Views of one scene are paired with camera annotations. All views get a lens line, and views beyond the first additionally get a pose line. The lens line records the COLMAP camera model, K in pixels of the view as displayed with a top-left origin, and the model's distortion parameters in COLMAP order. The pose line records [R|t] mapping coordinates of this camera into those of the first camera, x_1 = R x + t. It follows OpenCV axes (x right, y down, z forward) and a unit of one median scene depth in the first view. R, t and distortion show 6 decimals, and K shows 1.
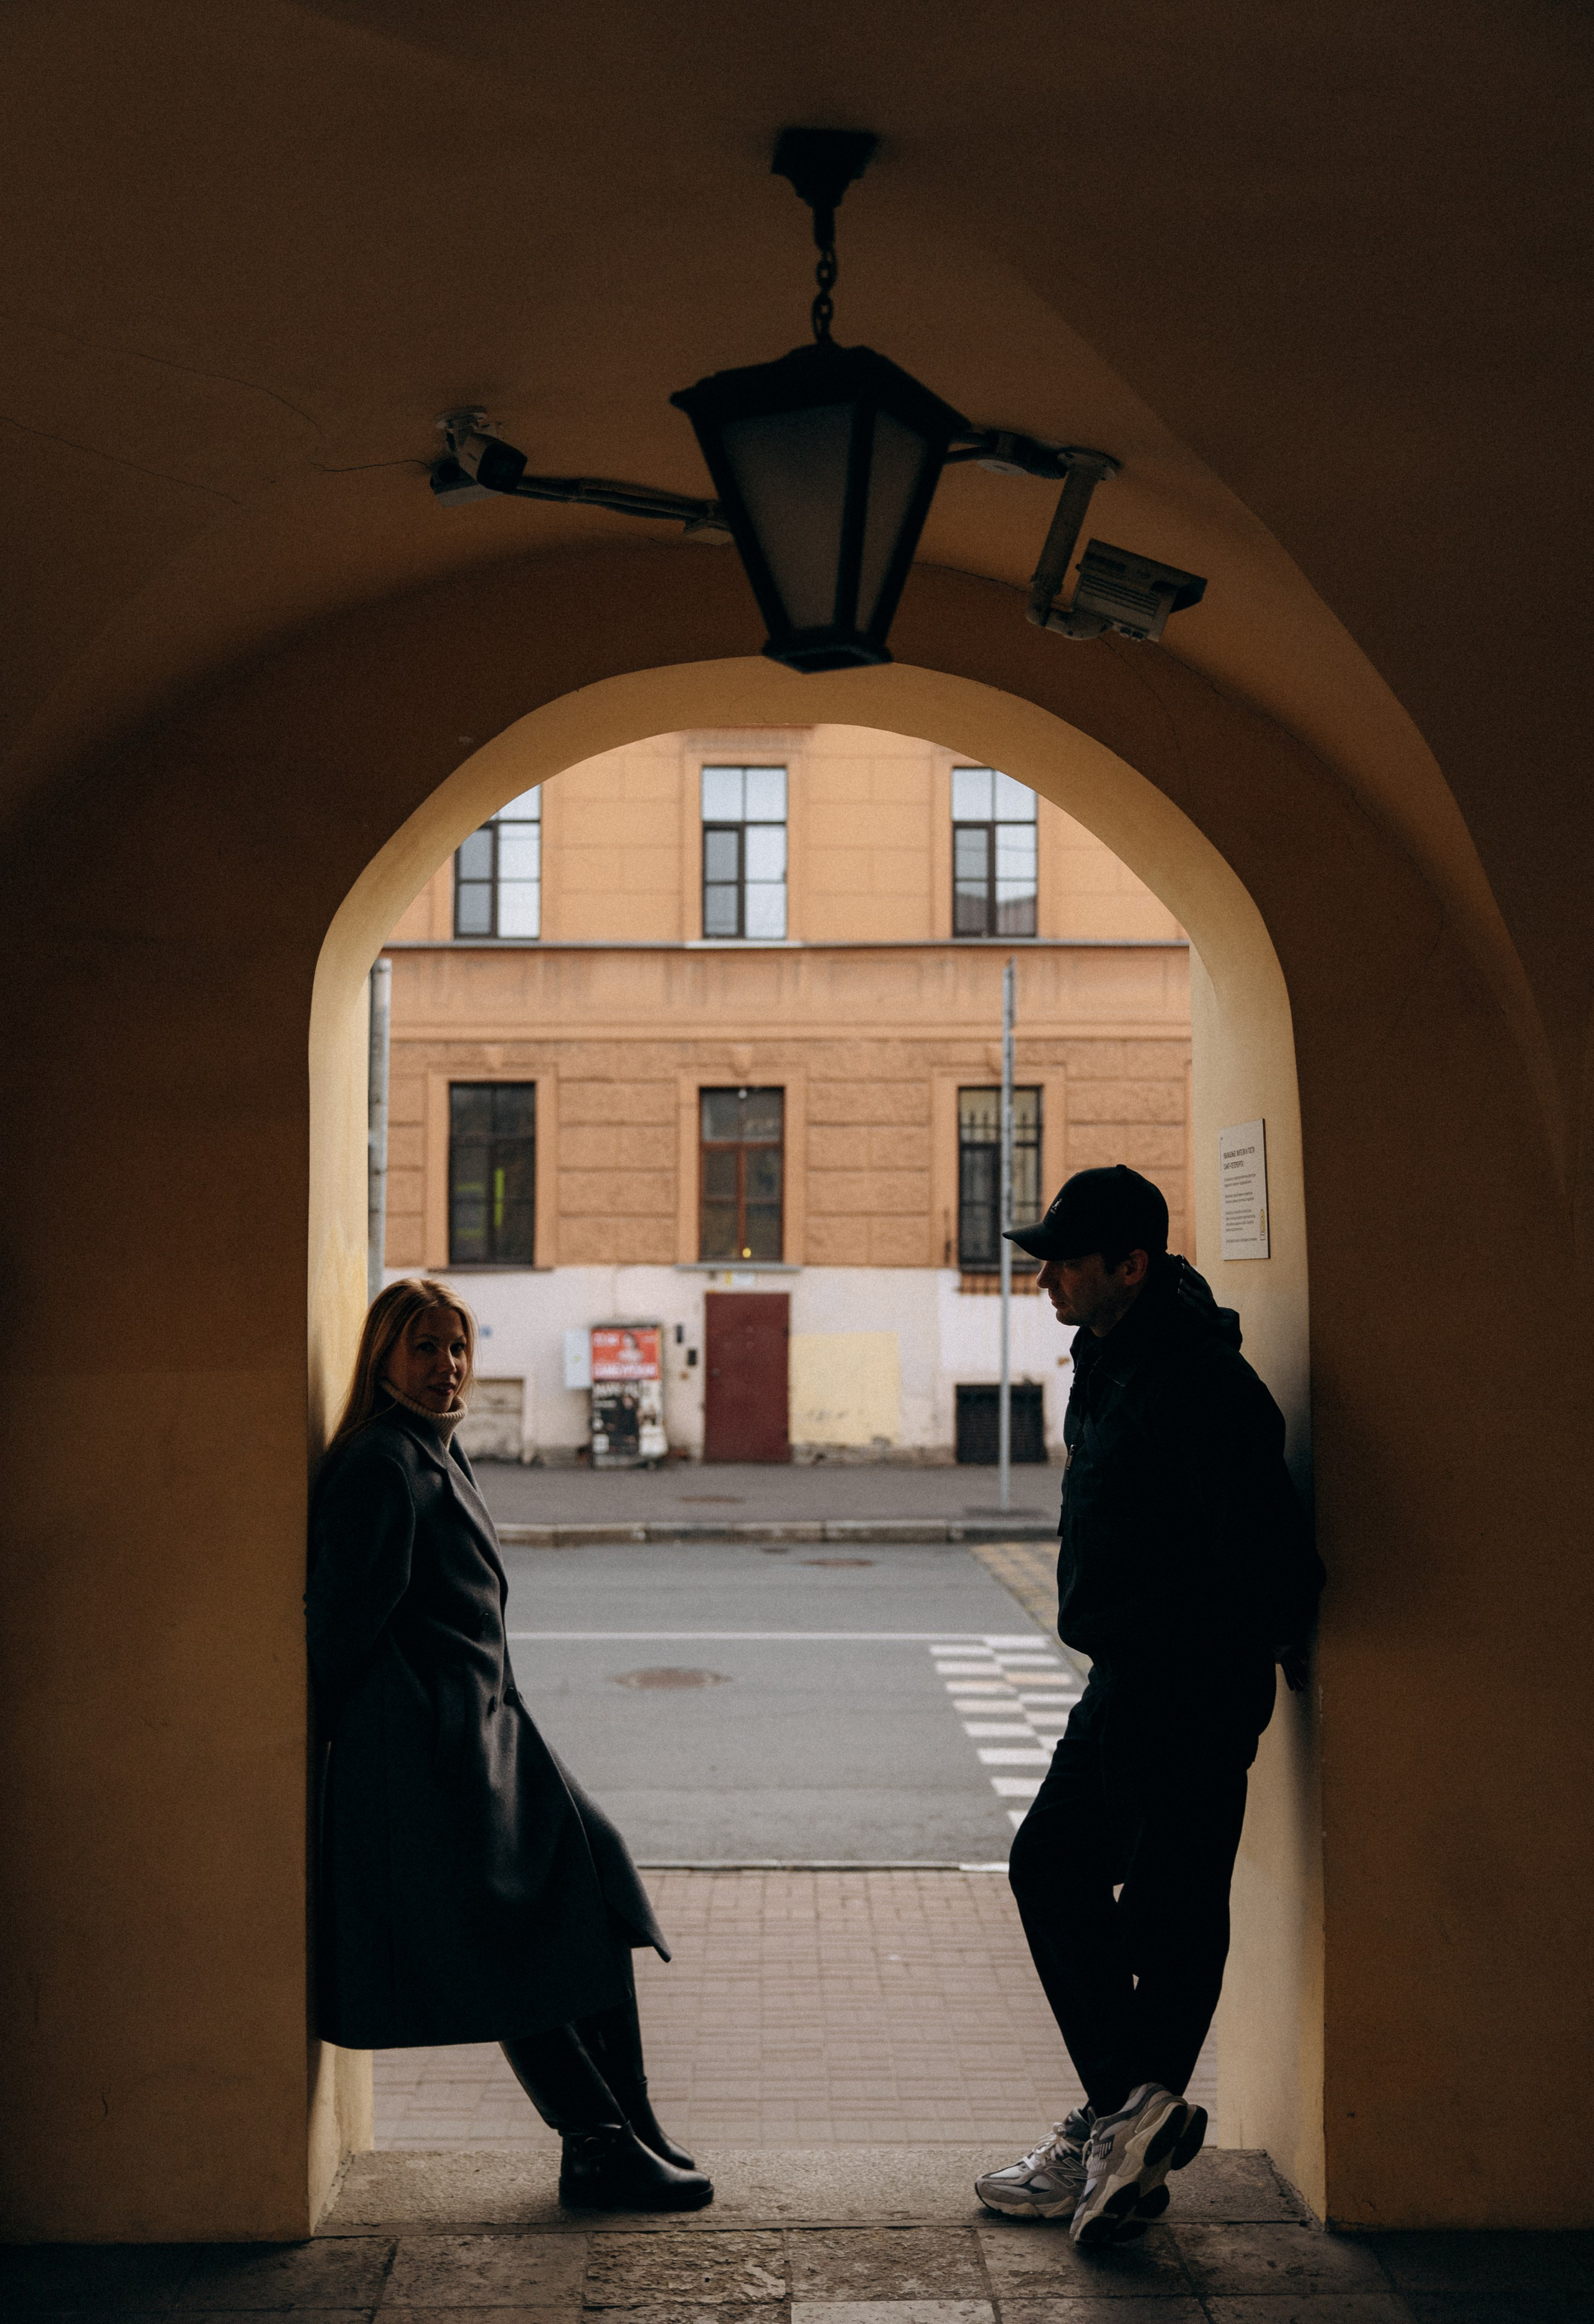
lens RADIAL K [[2776.4, 0, 881.6], [0, 2776.4, 1160.7], [0, 0, 1]] dist [-0.000277, -0.002304]
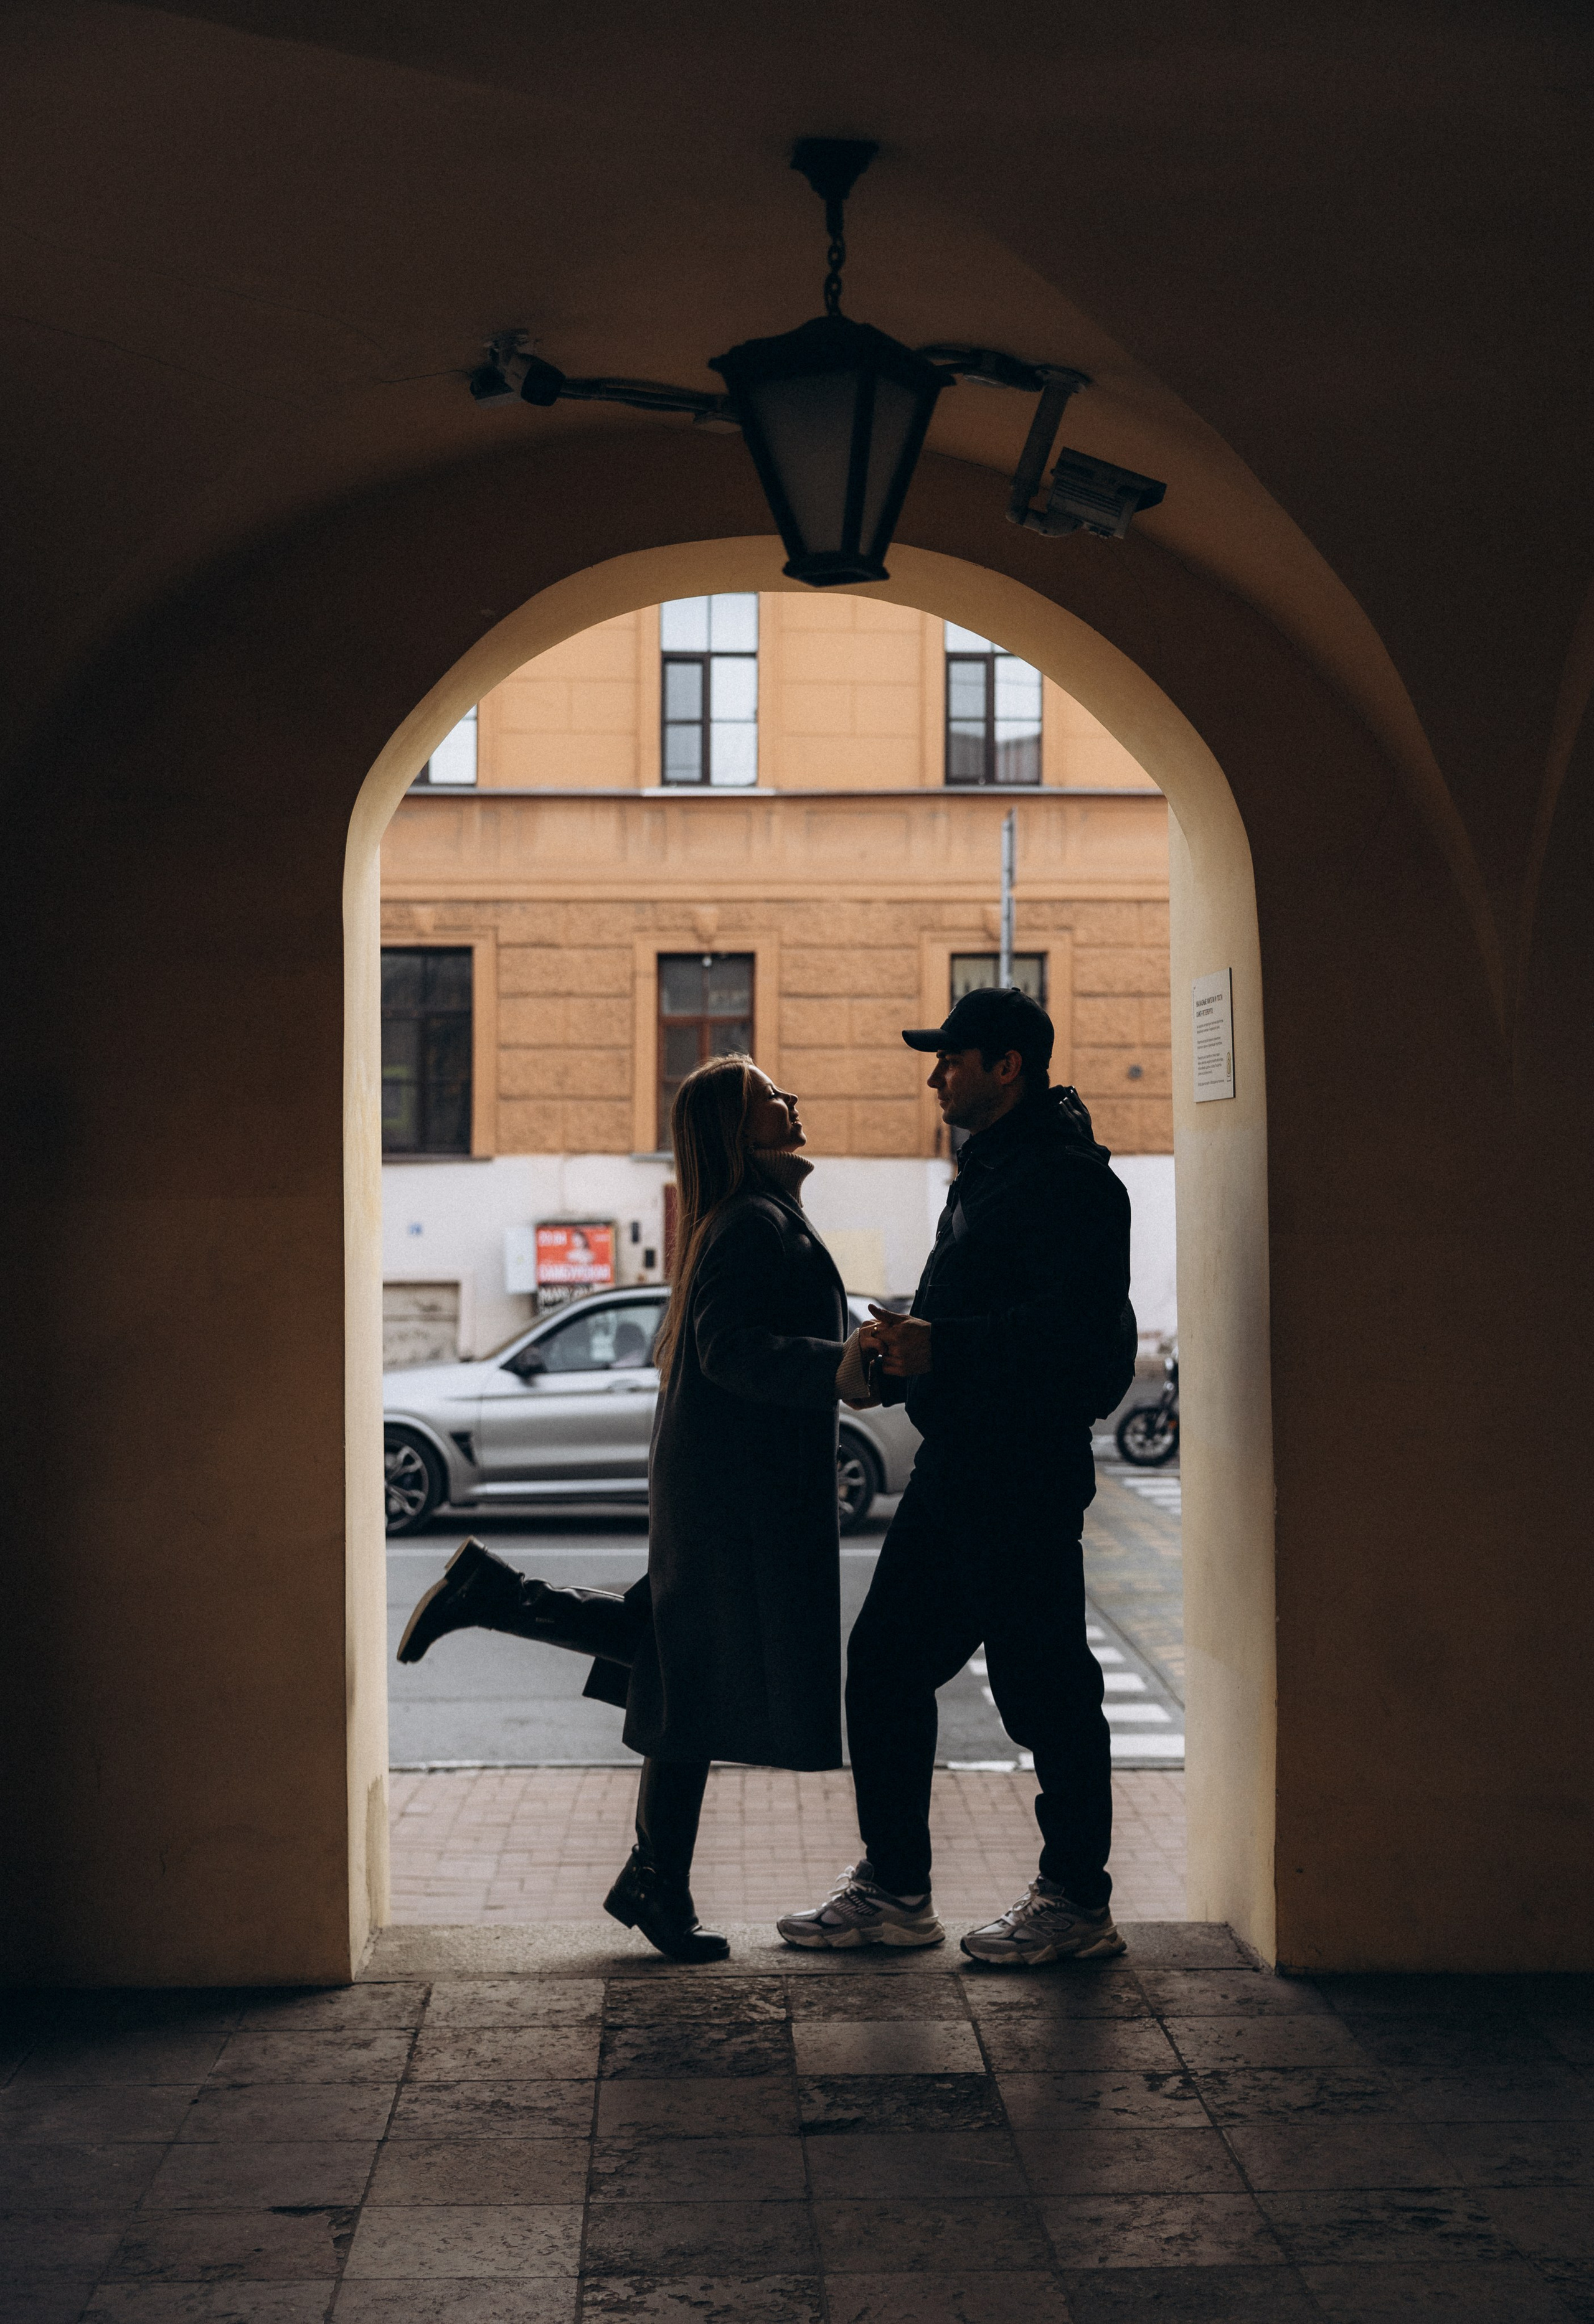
lens RADIAL K [[4953.8, 0, 797.0], [0, 4953.8, 1162.0], [0, 0, 1]] dist [0.026599, 0.093322]
pose [[0.999970, 0.003069, -0.007058, -0.010234], [-0.003039, 0.999986, 0.004291, 0.033226], [0.007071, -0.004270, 0.999966, -0.582160]]
